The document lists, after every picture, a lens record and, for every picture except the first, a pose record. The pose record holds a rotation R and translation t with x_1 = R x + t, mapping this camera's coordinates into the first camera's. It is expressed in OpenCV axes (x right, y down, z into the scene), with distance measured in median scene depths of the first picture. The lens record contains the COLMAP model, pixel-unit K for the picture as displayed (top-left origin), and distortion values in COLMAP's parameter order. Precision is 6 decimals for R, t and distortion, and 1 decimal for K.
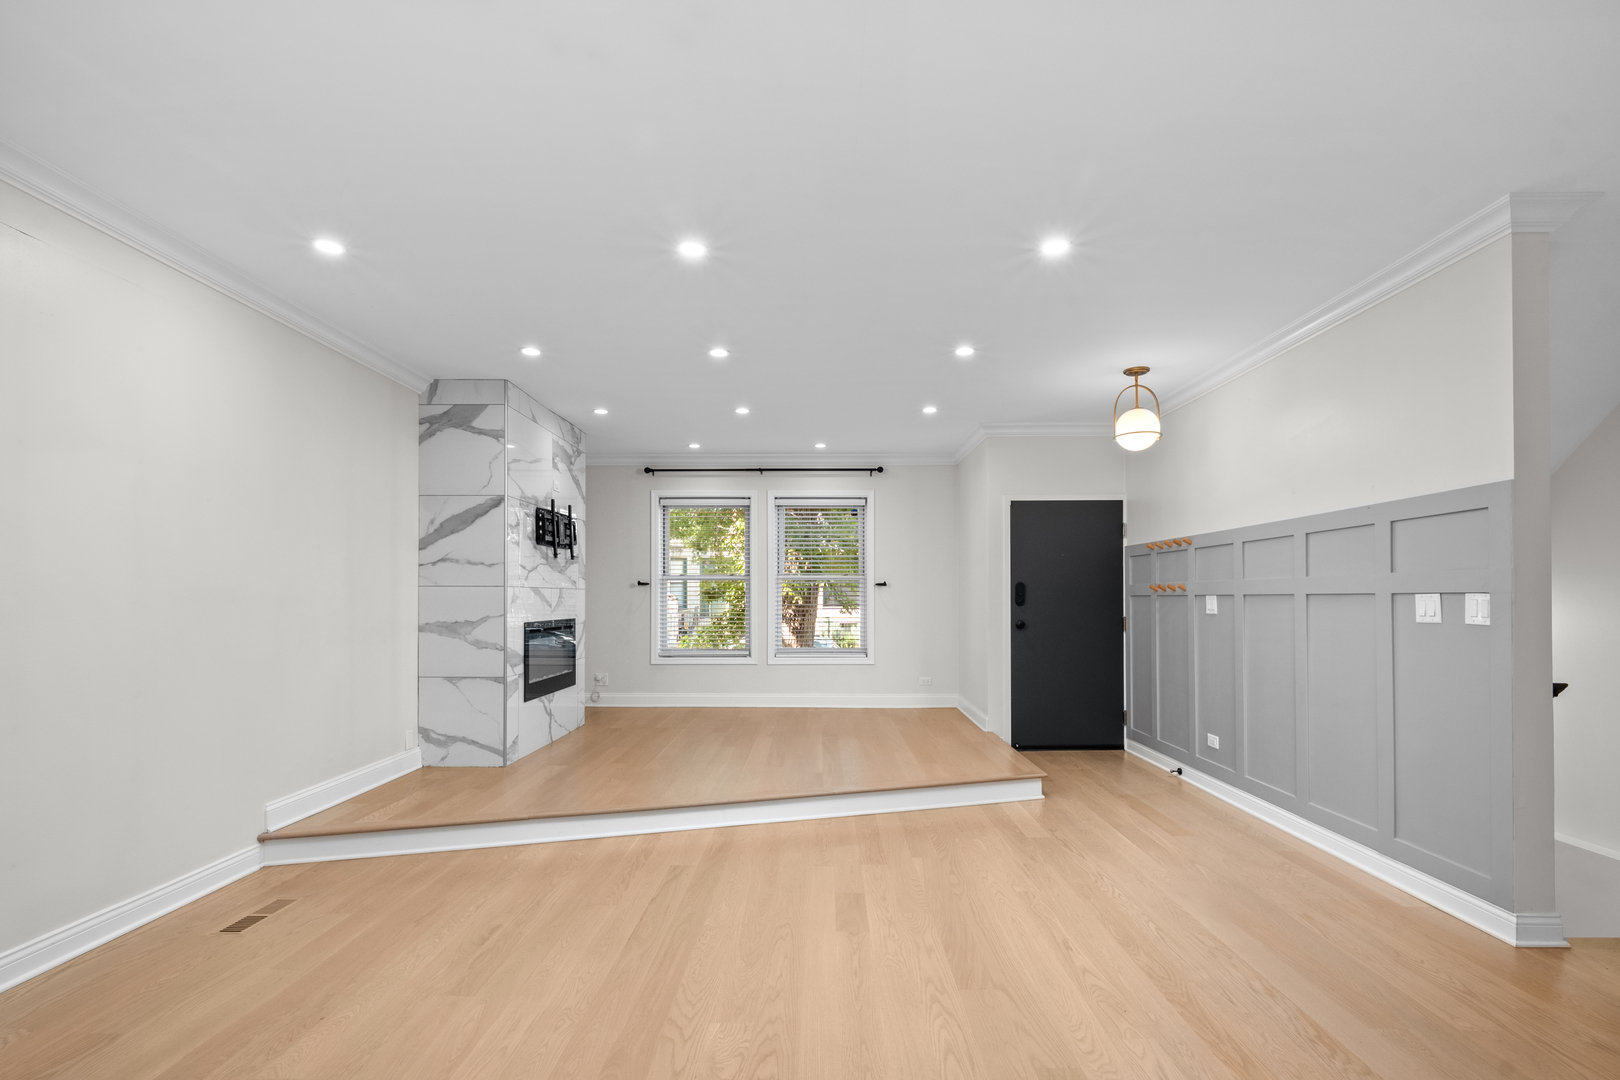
lens RADIAL K [[722.1, 0, 809.7], [0, 722.1, 589.1], [0, 0, 1]] dist [0.002074, 0.000156]
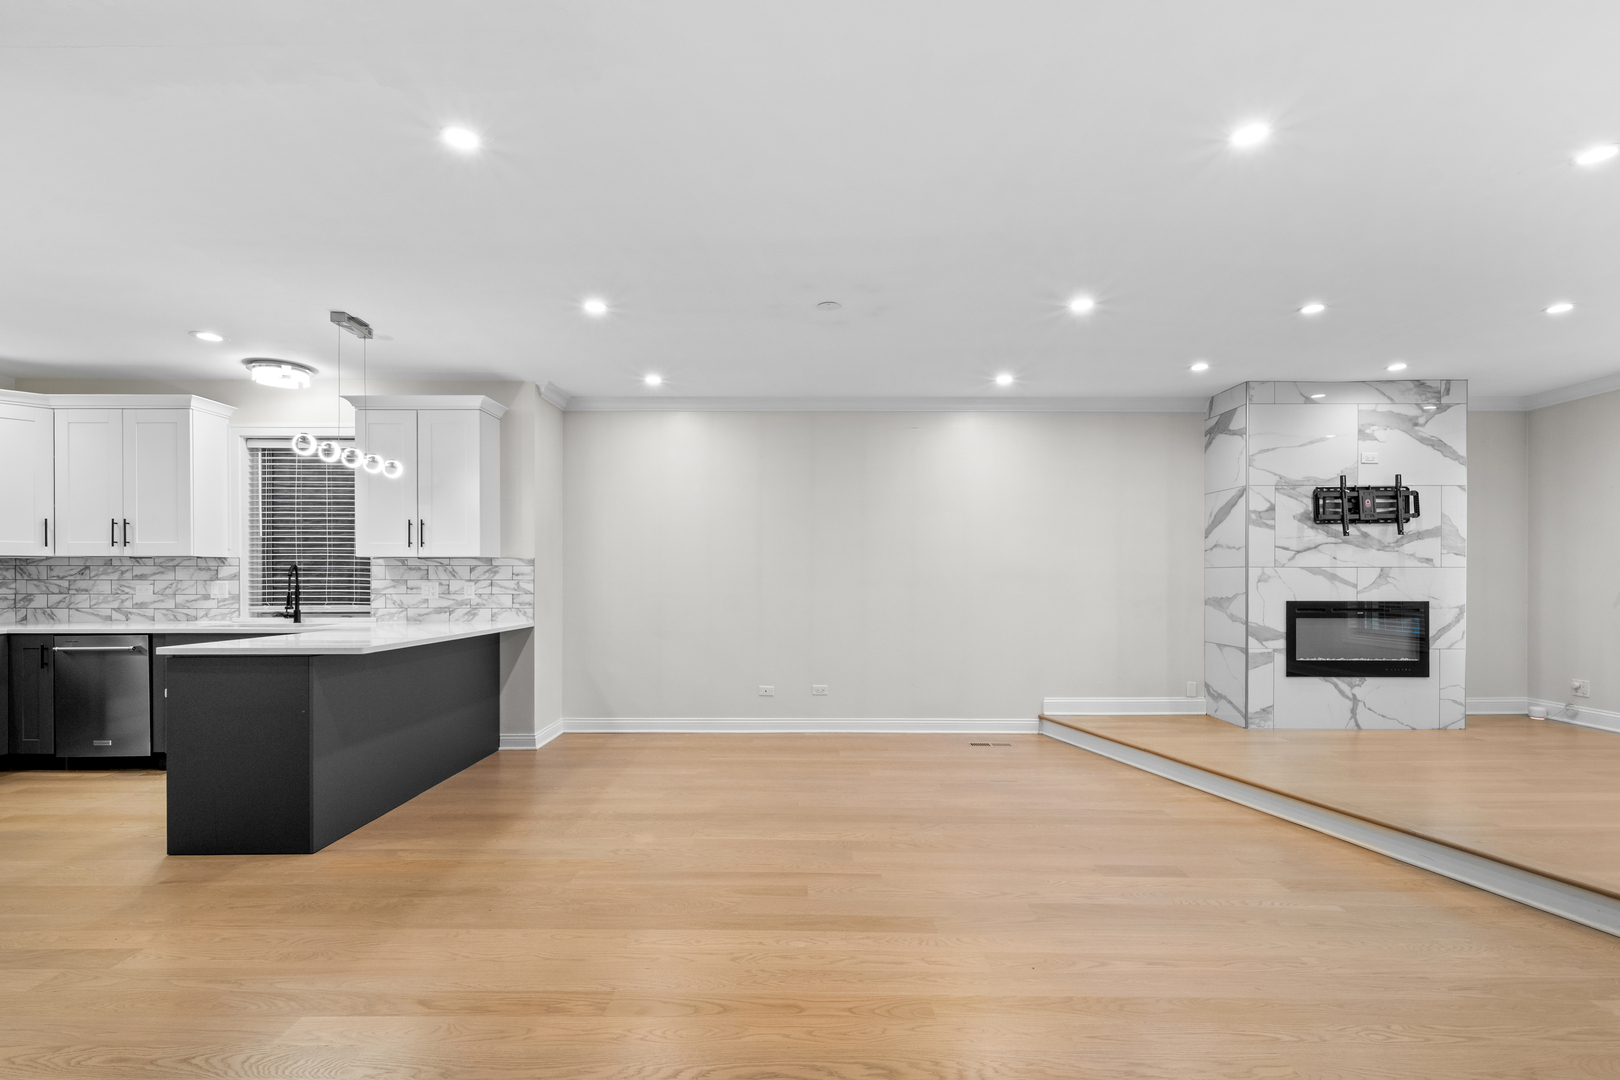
lens RADIAL K [[722.1, 0, 809.7], [0, 722.1, 589.1], [0, 0, 1]] dist [0.002074, 0.000156]
pose [[0.007537, 0.012747, -0.999890, 0.689207], [0.013225, 0.999830, 0.012846, 0.007041], [0.999884, -0.013321, 0.007367, 0.316004]]
